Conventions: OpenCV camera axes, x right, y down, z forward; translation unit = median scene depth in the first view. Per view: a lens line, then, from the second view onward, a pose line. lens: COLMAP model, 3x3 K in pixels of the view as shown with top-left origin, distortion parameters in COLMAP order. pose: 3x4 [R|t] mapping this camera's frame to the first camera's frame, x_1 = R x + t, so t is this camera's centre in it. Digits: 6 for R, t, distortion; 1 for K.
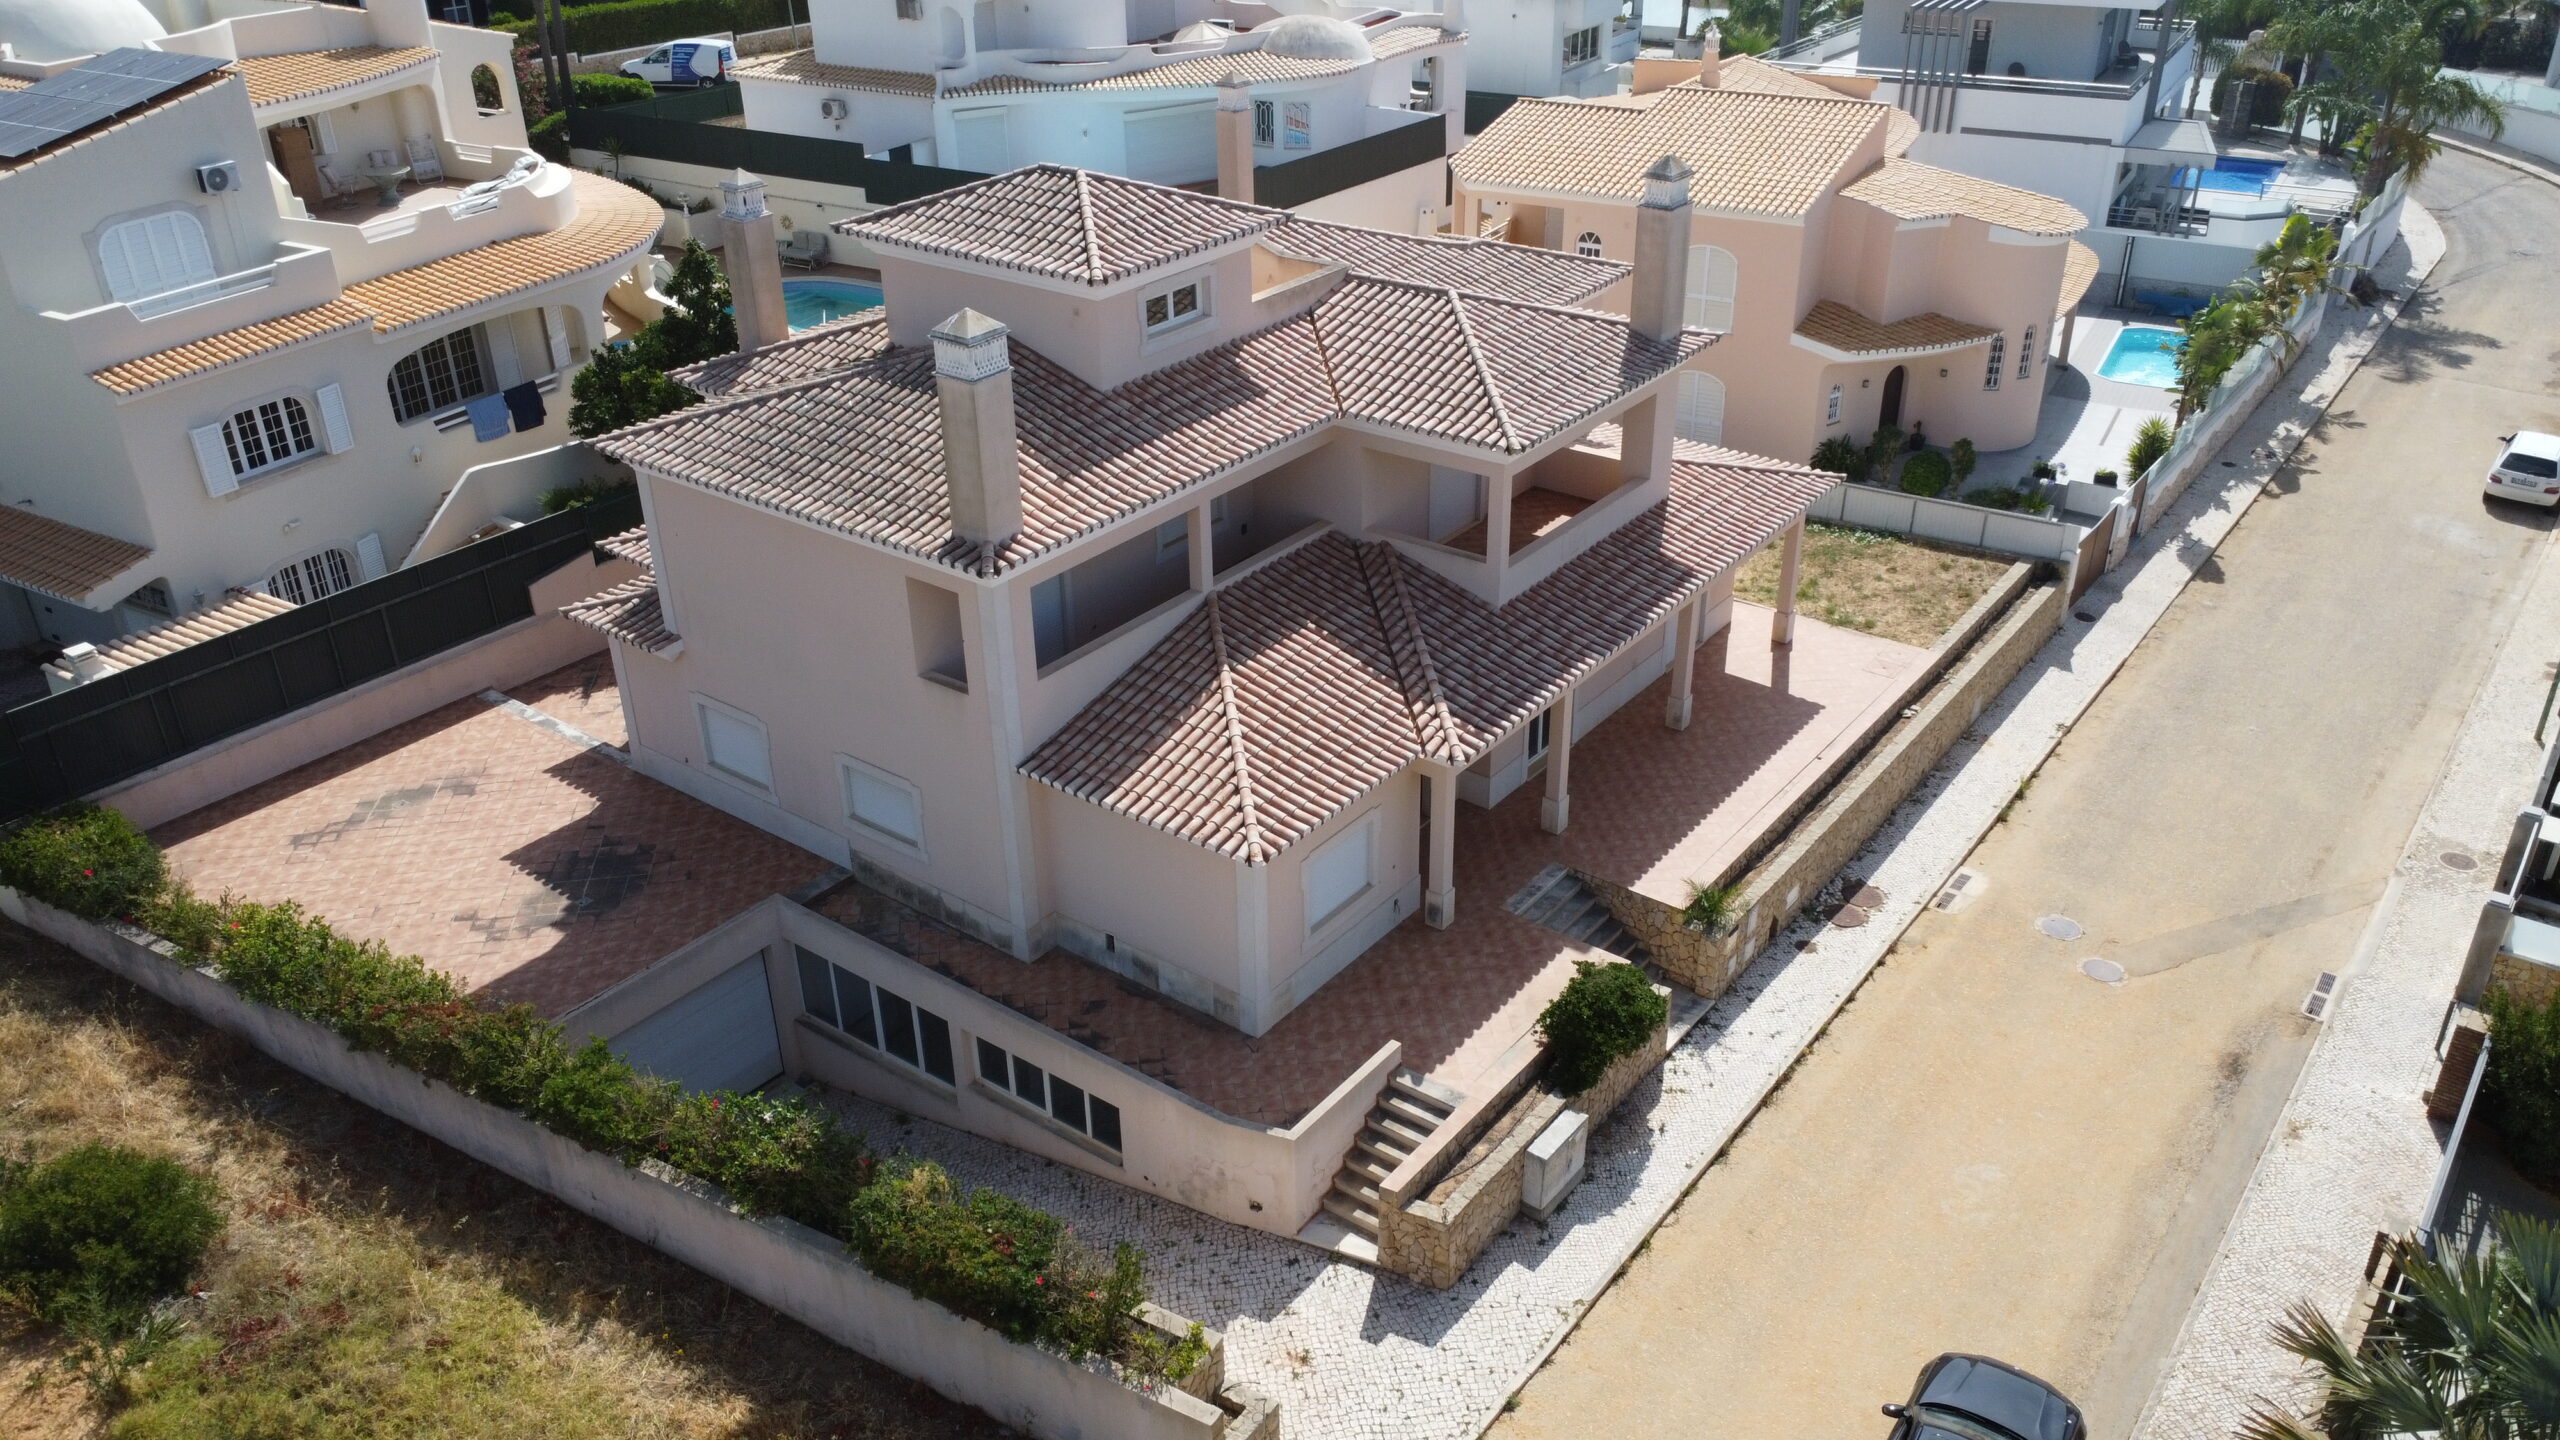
lens RADIAL K [[1924.5, 0, 1280.0], [0, 1924.5, 720.0], [0, 0, 1]] dist [0.003151, 0.001379]
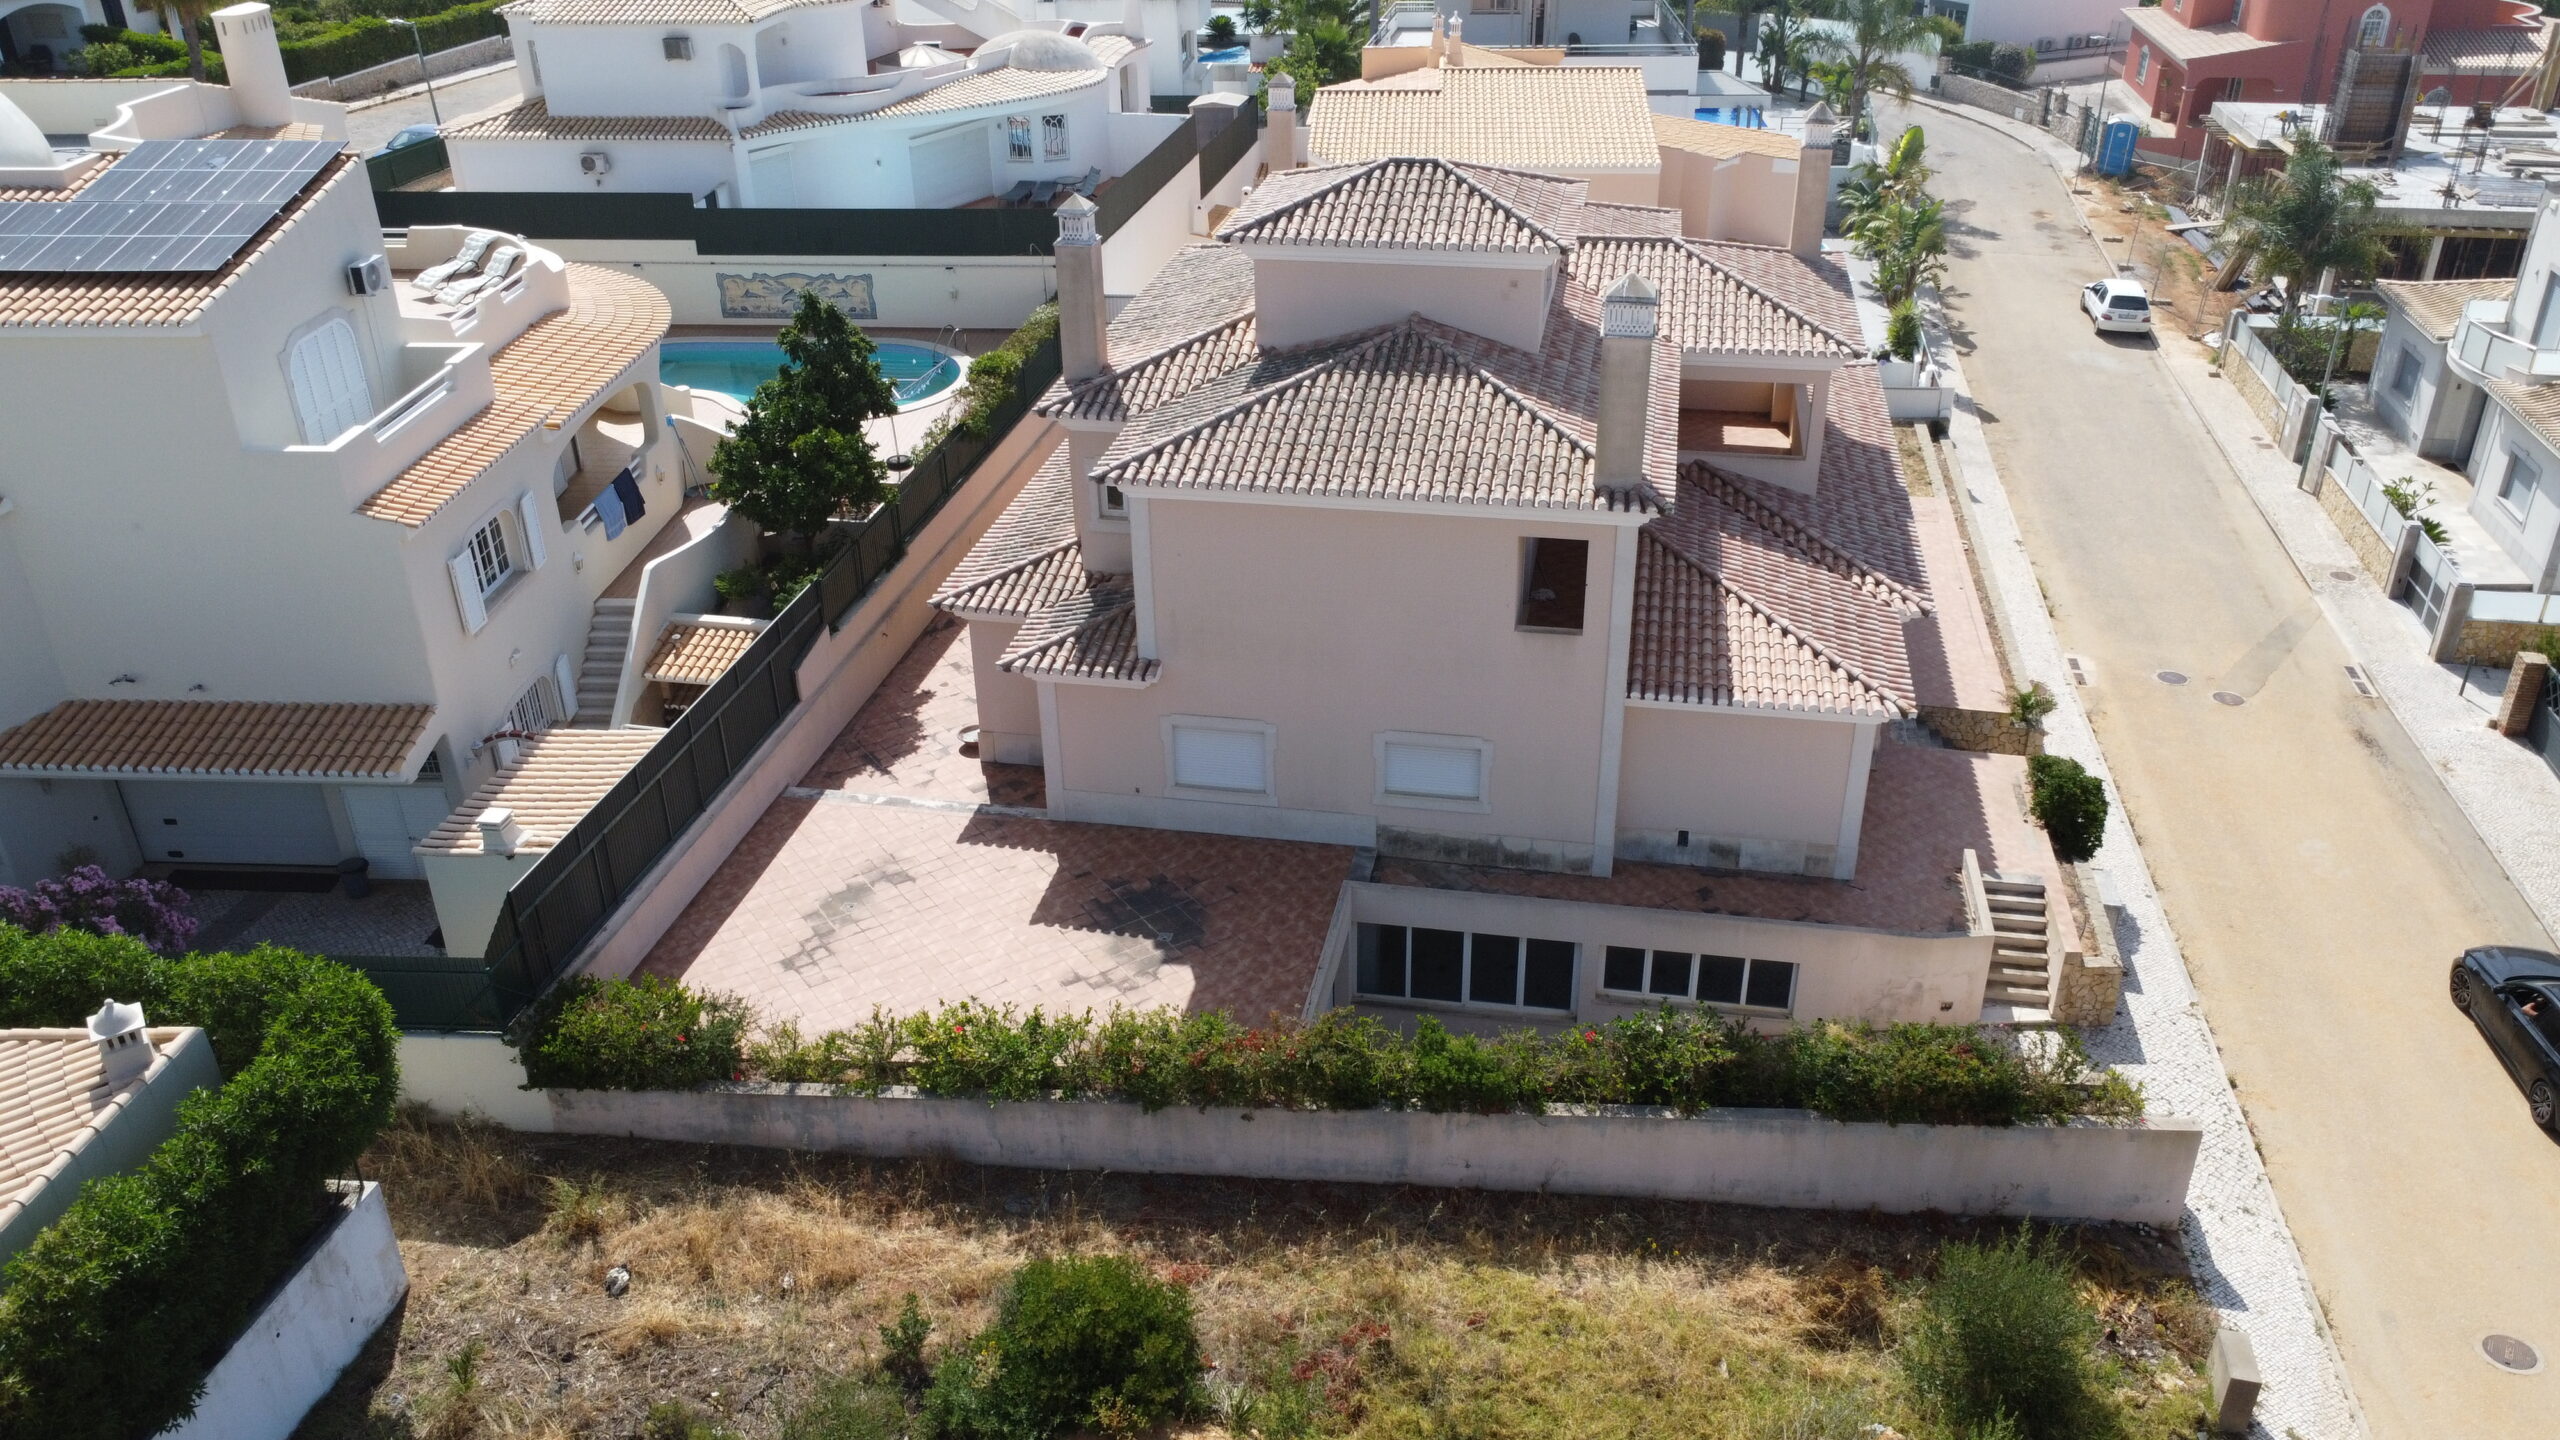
lens RADIAL K [[1930.6, 0, 1280.0], [0, 1930.6, 720.0], [0, 0, 1]] dist [0.012055, 0.002536]
pose [[0.894928, -0.207477, 0.395041, -0.641283], [0.211303, 0.976817, 0.034342, -0.033919], [-0.393008, 0.052740, 0.918021, 0.059667]]
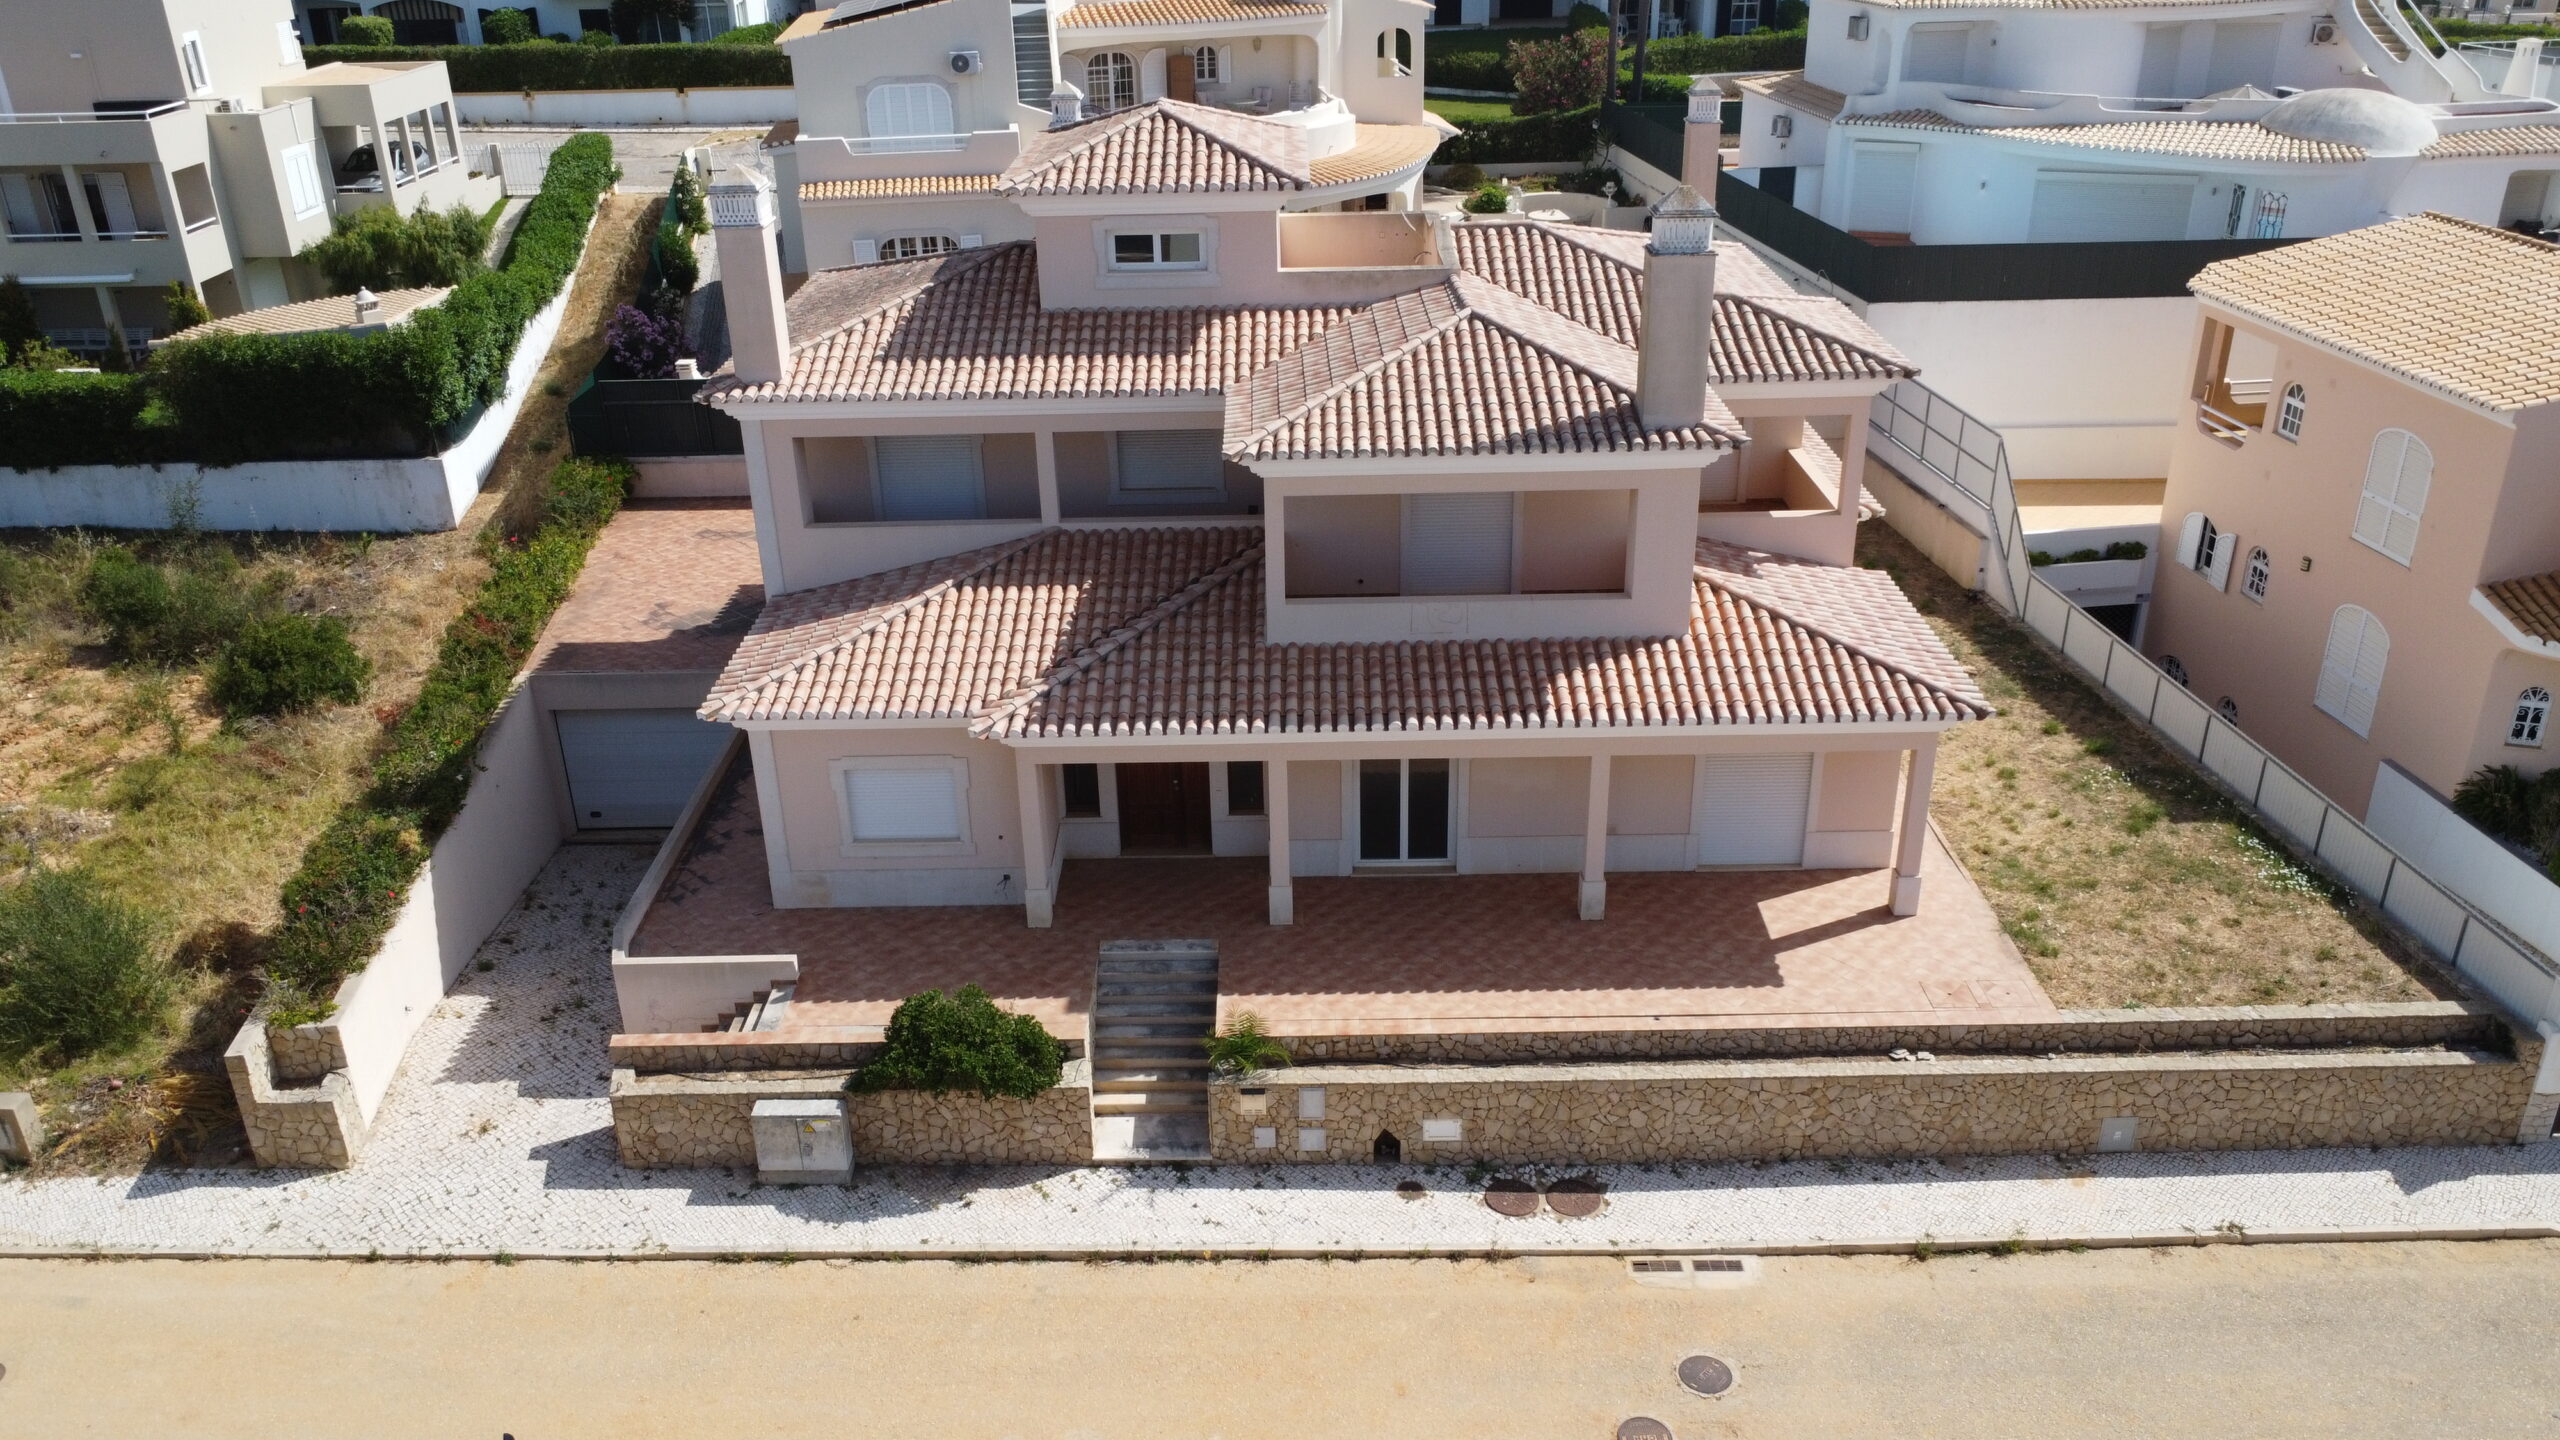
lens RADIAL K [[1924.5, 0, 1280.0], [0, 1924.5, 720.0], [0, 0, 1]] dist [0.003151, 0.001379]
pose [[0.605914, 0.342643, -0.717958, 0.725796], [-0.368496, 0.920716, 0.128420, -0.135058], [0.705038, 0.186753, 0.684137, 0.394928]]
